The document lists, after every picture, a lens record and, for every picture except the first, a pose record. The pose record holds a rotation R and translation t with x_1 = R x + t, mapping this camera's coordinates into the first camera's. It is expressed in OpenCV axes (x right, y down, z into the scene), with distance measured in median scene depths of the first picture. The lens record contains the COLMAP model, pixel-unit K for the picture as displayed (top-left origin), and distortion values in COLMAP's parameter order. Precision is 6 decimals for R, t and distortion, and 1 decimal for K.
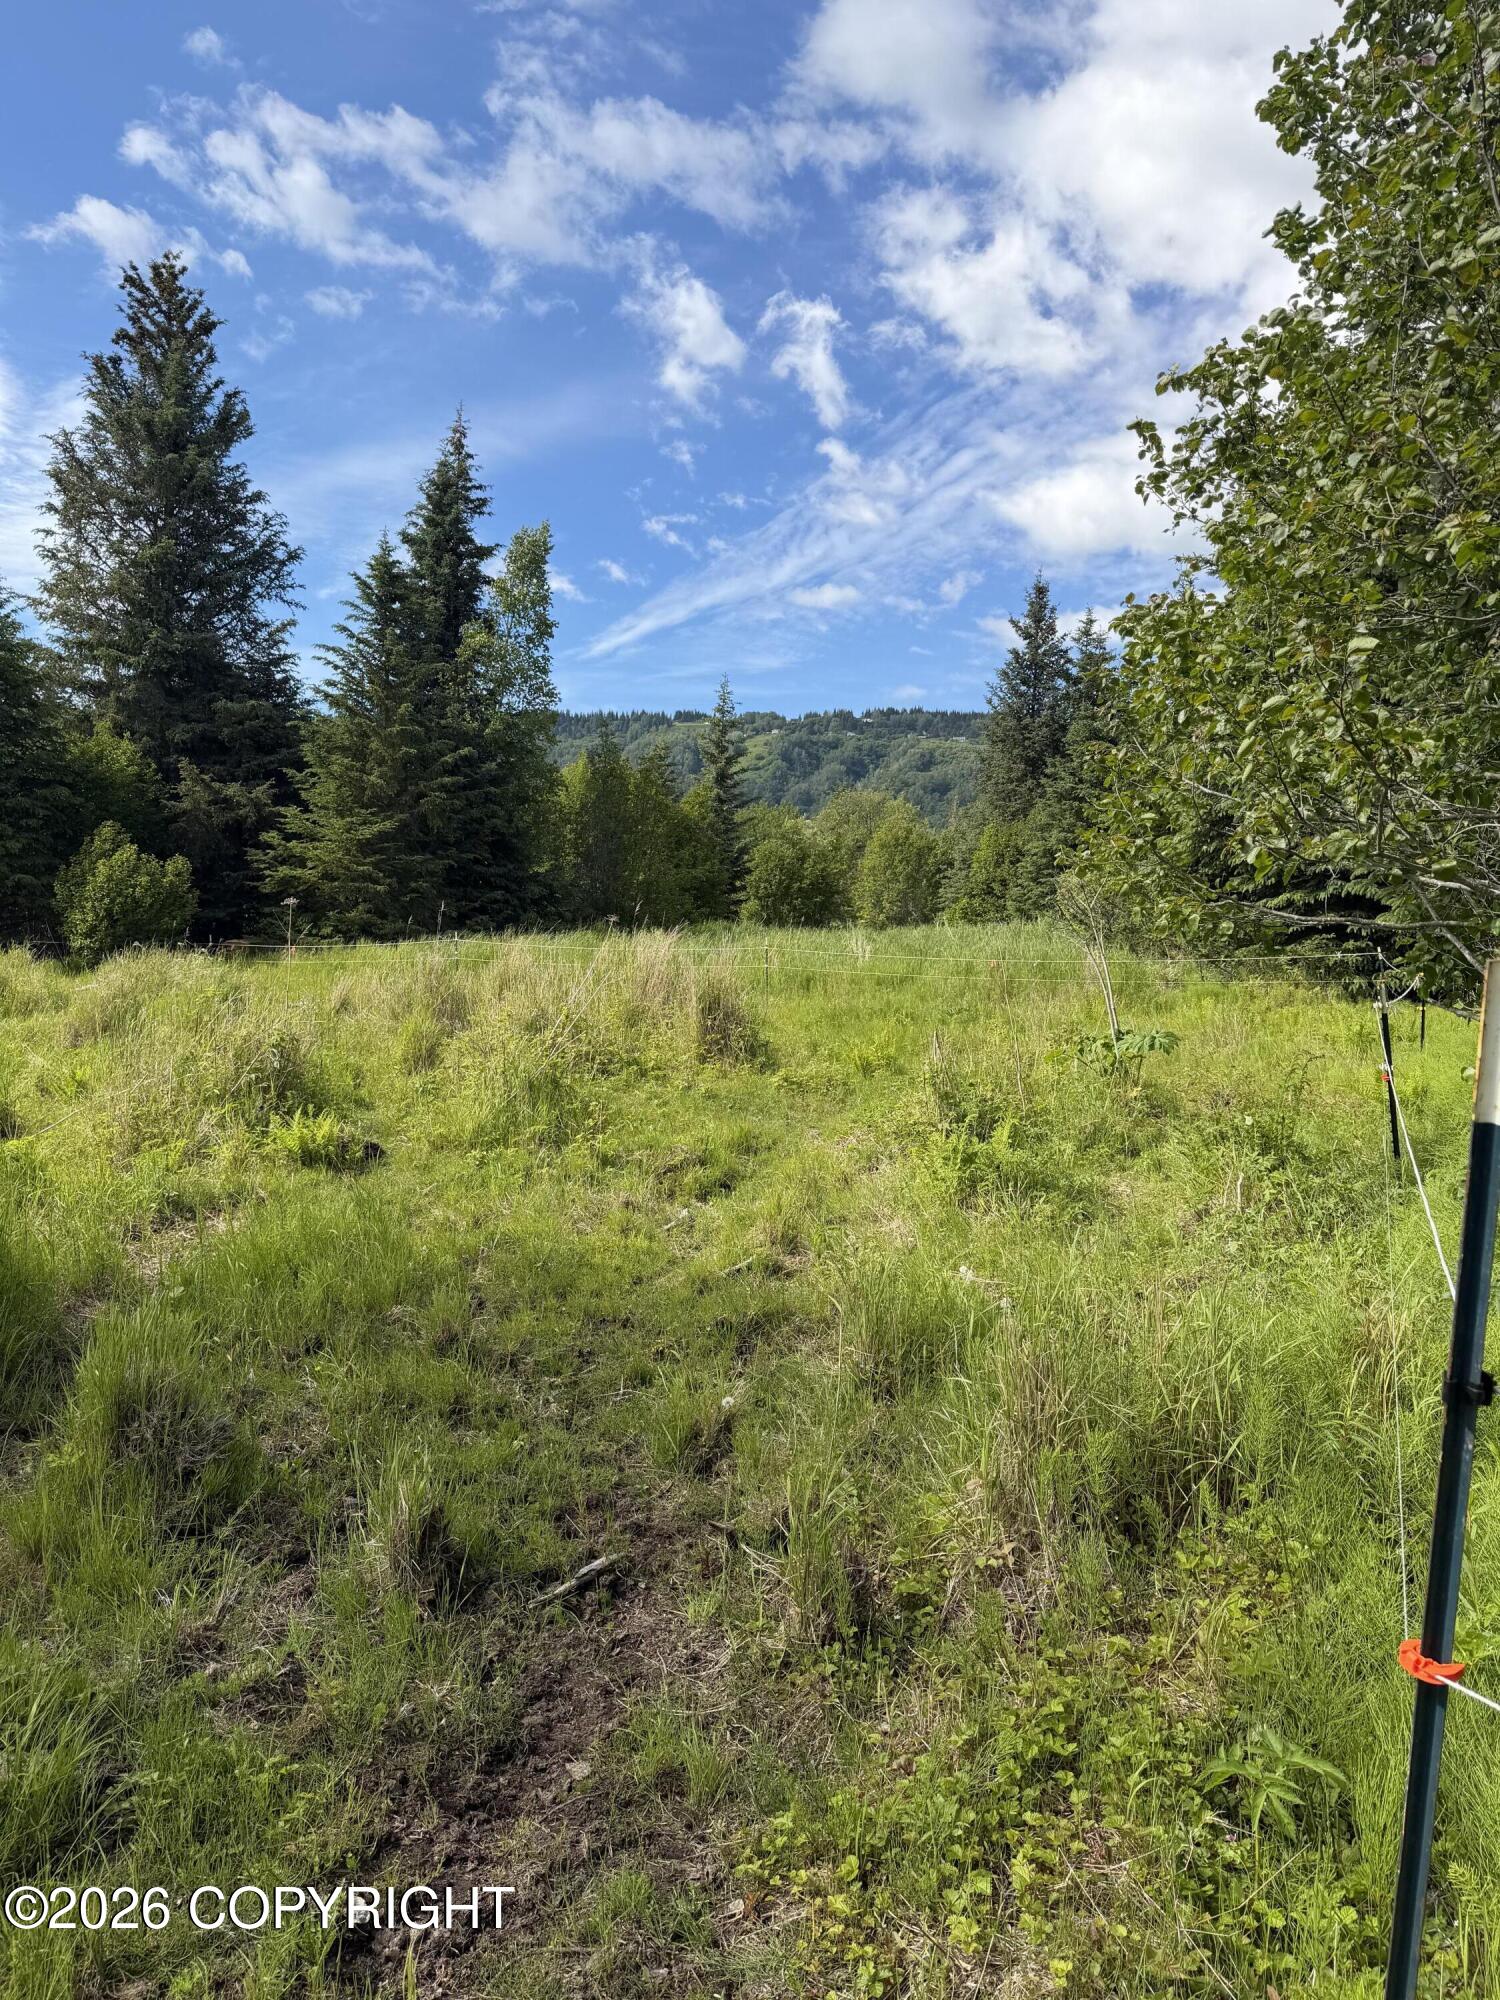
lens RADIAL K [[1407.0, 0, 745.7], [0, 1407.0, 1012.4], [0, 0, 1]] dist [0.000321, -0.011739]
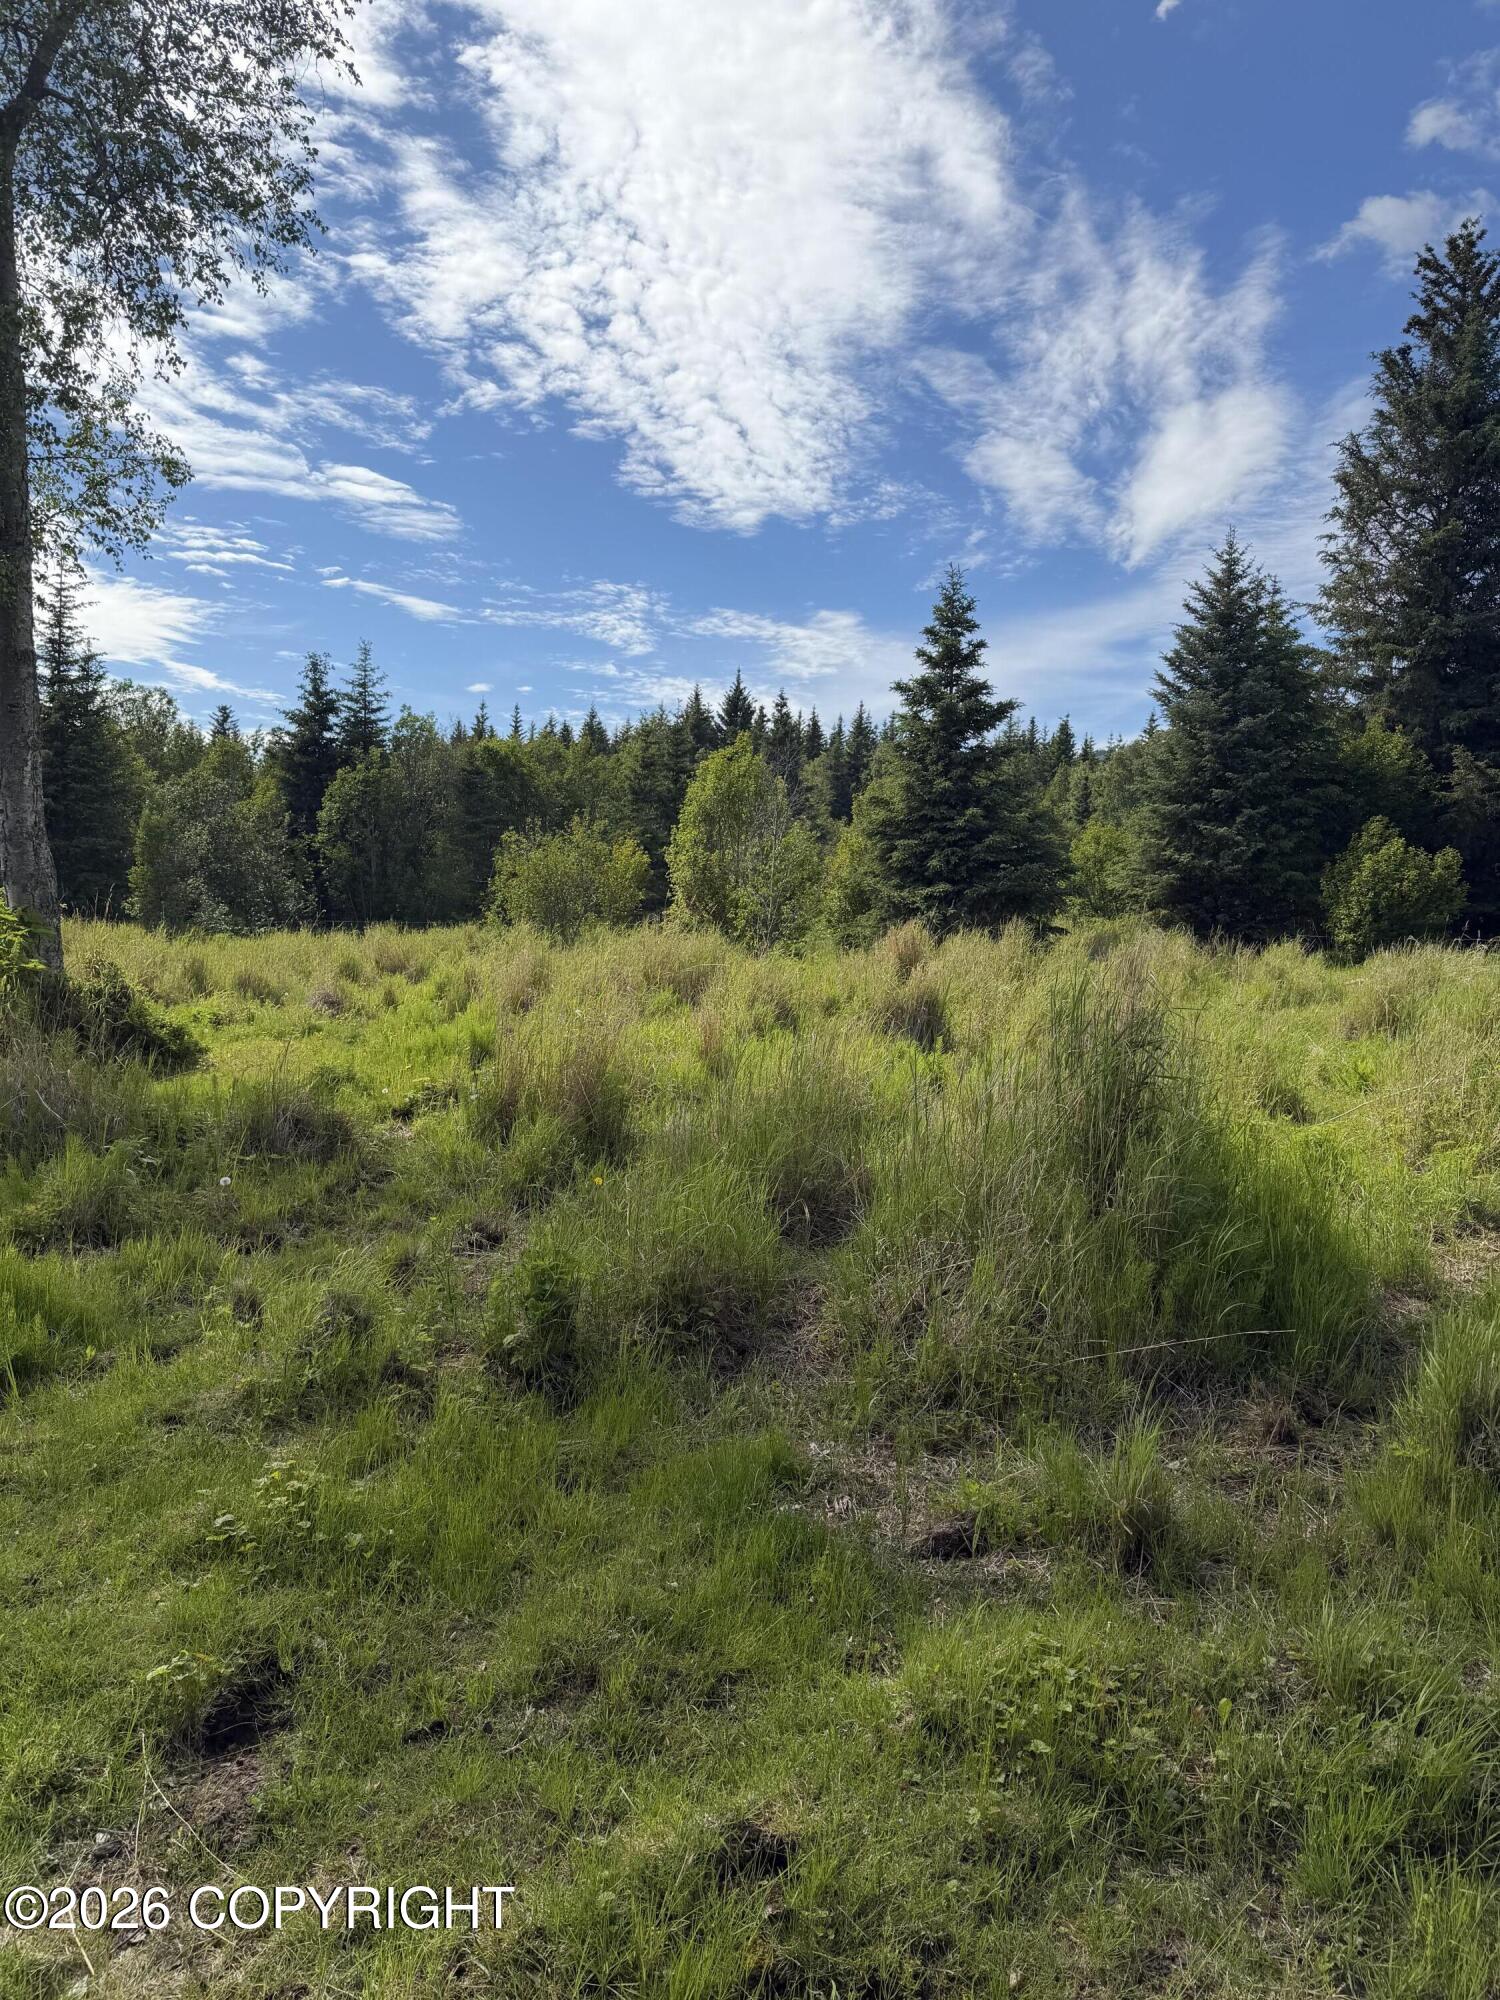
lens RADIAL K [[1407.0, 0, 752.6], [0, 1407.0, 1011.8], [0, 0, 1]] dist [0.000321, -0.011739]
pose [[0.674900, 0.046394, -0.736450, -0.008461], [-0.044033, 0.998775, 0.022567, 0.000273], [0.736595, 0.017198, 0.676116, -0.001748]]
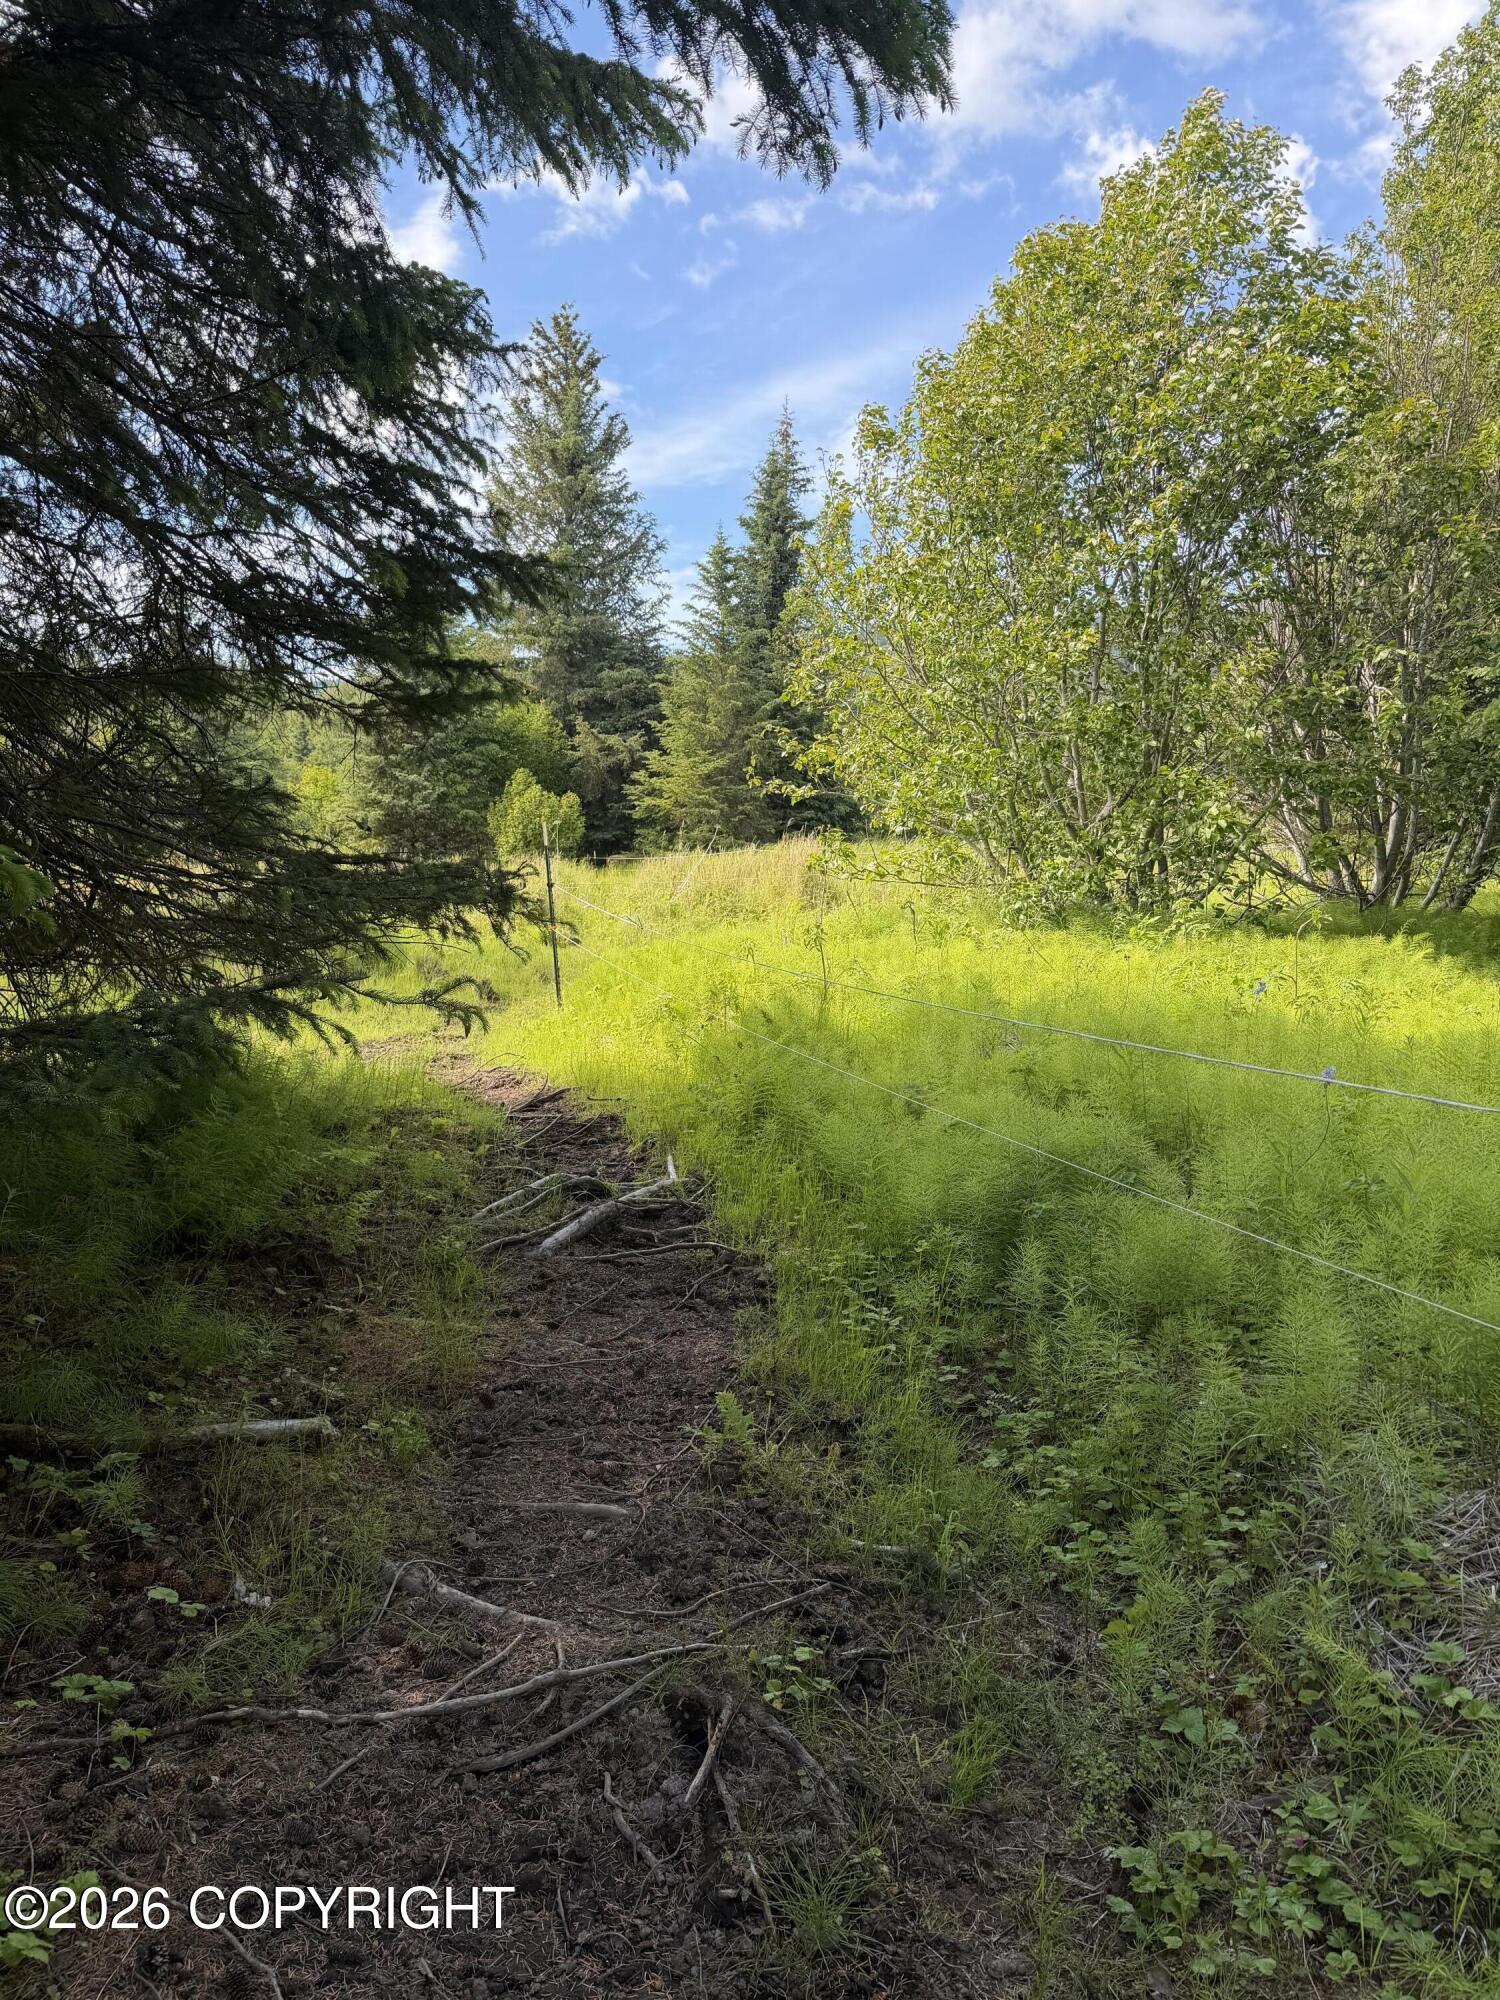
lens RADIAL K [[1407.0, 0, 740.2], [0, 1407.0, 1110.8], [0, 0, 1]] dist [0.000321, -0.011739]
pose [[0.952569, 0.036330, -0.302145, 0.151273], [-0.000007, 0.992851, 0.119357, 0.027572], [0.304322, -0.113694, 0.945760, -0.233727]]
